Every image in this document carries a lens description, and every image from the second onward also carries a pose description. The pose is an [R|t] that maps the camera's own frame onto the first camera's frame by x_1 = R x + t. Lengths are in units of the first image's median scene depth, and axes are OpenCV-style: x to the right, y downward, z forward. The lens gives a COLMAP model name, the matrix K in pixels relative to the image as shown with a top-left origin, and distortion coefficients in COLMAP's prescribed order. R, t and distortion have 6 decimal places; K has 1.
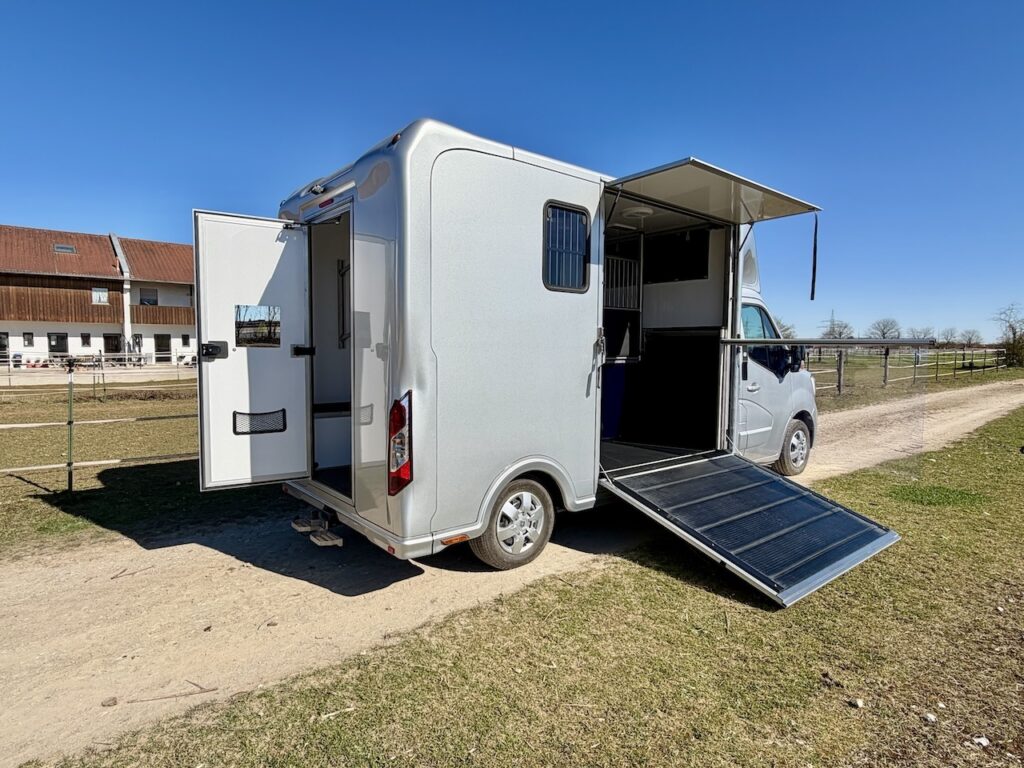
lens RADIAL K [[539.8, 0, 509.4], [0, 539.8, 383.9], [0, 0, 1]] dist [-0.003287, 0.002003]
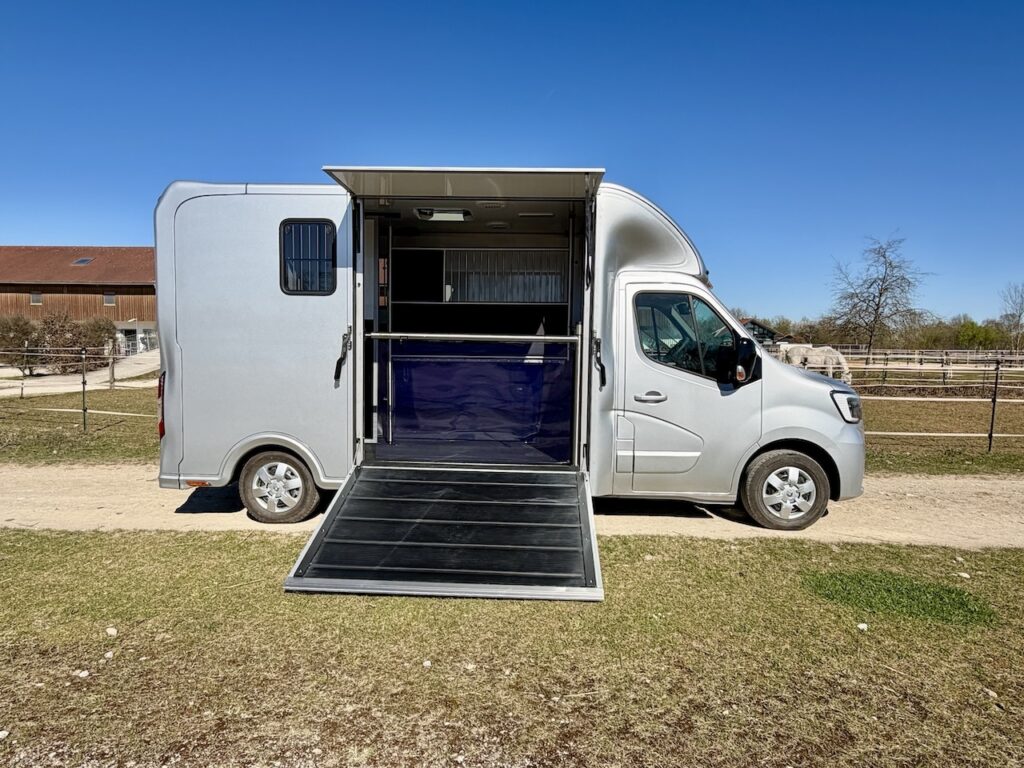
lens RADIAL K [[590.6, 0, 523.3], [0, 590.6, 386.0], [0, 0, 1]] dist [-0.004098, 0.004392]
pose [[0.769032, 0.049093, -0.637323, 1.280071], [-0.053545, 0.998490, 0.012303, -0.016164], [0.636964, 0.024664, 0.770499, 0.324210]]
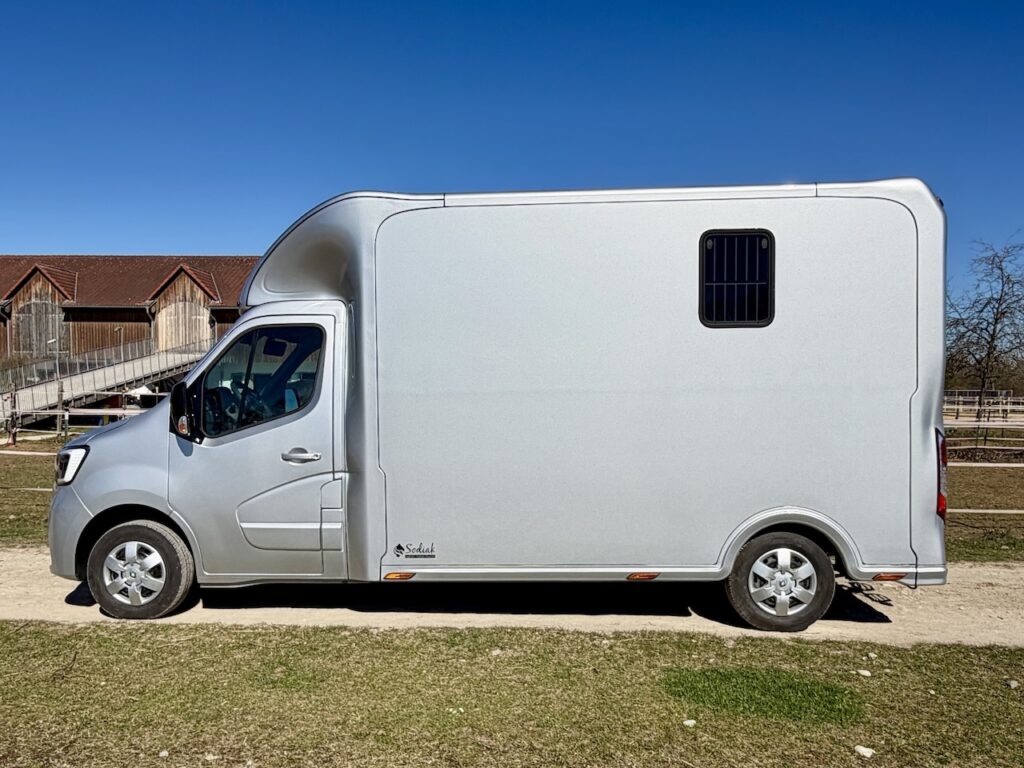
lens RADIAL K [[831.0, 0, 507.0], [0, 831.0, 424.4], [0, 0, 1]] dist [0.006276, -0.008156]
pose [[0.760653, 0.031522, -0.648393, 1.612364], [-0.054494, 0.998396, -0.015391, -0.028143], [0.646868, 0.047040, 0.761150, 0.347630]]
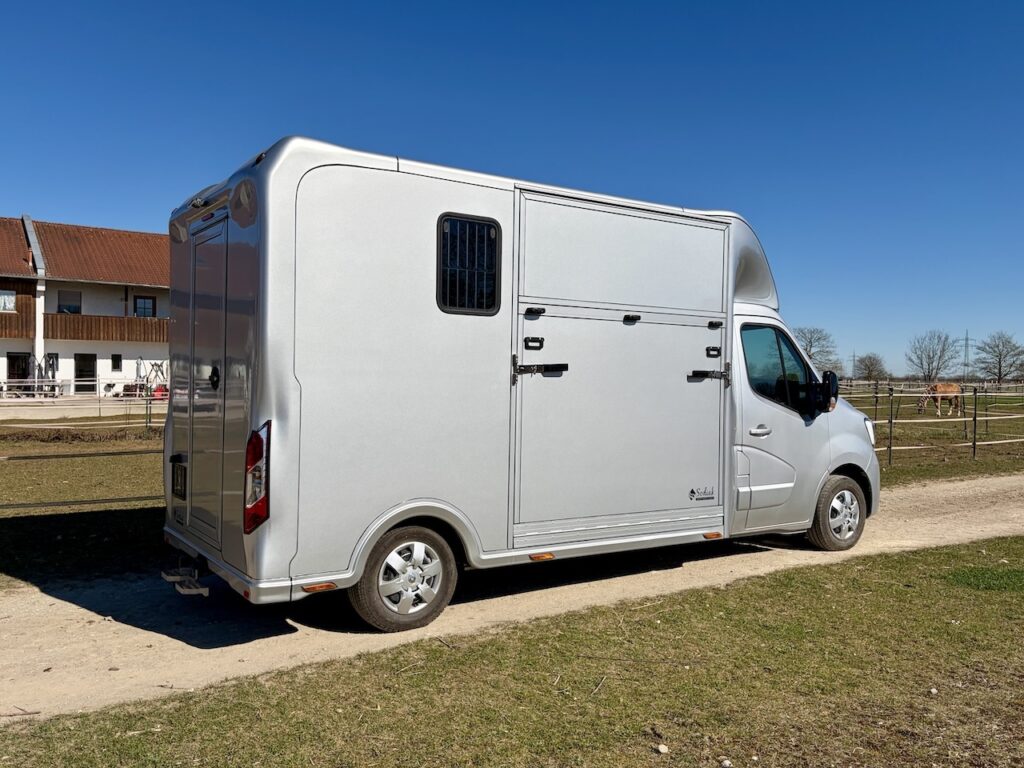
lens RADIAL K [[801.2, 0, 501.9], [0, 801.2, 380.9], [0, 0, 1]] dist [0.043644, -0.035965]
pose [[0.995176, 0.010699, -0.097516, 0.289721], [-0.016725, 0.997986, -0.061190, 0.018290], [0.096665, 0.062525, 0.993351, -0.289453]]
